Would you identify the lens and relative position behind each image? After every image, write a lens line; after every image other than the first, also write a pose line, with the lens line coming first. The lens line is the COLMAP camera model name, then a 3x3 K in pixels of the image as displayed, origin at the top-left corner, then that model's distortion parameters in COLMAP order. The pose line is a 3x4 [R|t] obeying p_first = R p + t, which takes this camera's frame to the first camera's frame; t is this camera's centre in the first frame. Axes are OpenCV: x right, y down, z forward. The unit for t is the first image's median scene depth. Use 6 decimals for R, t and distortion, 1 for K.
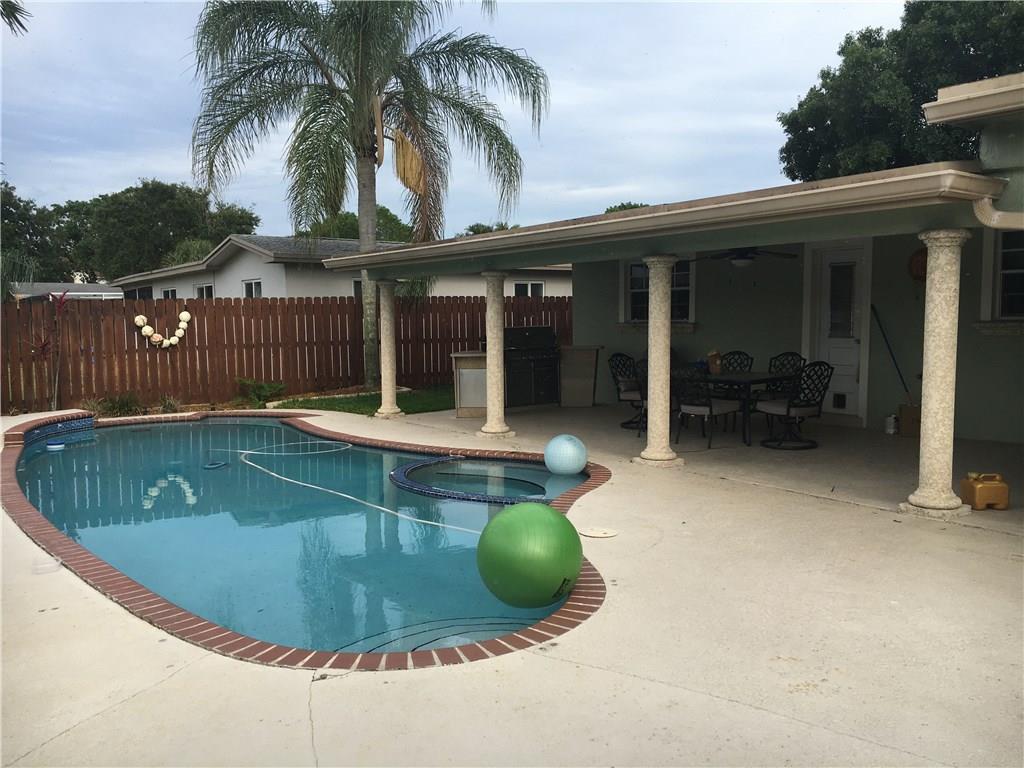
lens RADIAL K [[878.6, 0, 511.5], [0, 878.6, 387.4], [0, 0, 1]] dist [0.048977, -0.000853]
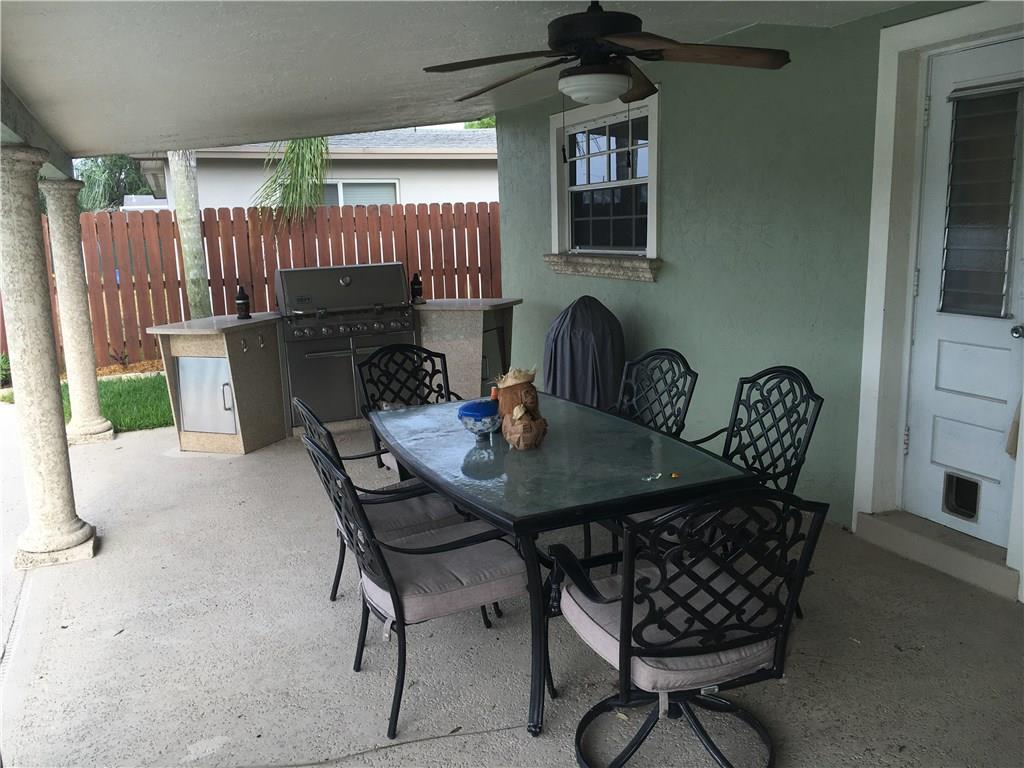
lens RADIAL K [[878.6, 0, 511.5], [0, 878.6, 387.4], [0, 0, 1]] dist [0.048977, -0.000853]
pose [[0.976133, 0.023146, -0.215937, 0.110703], [0.000151, 0.994232, 0.107251, -0.026394], [0.217174, -0.104724, 0.970499, 0.253424]]
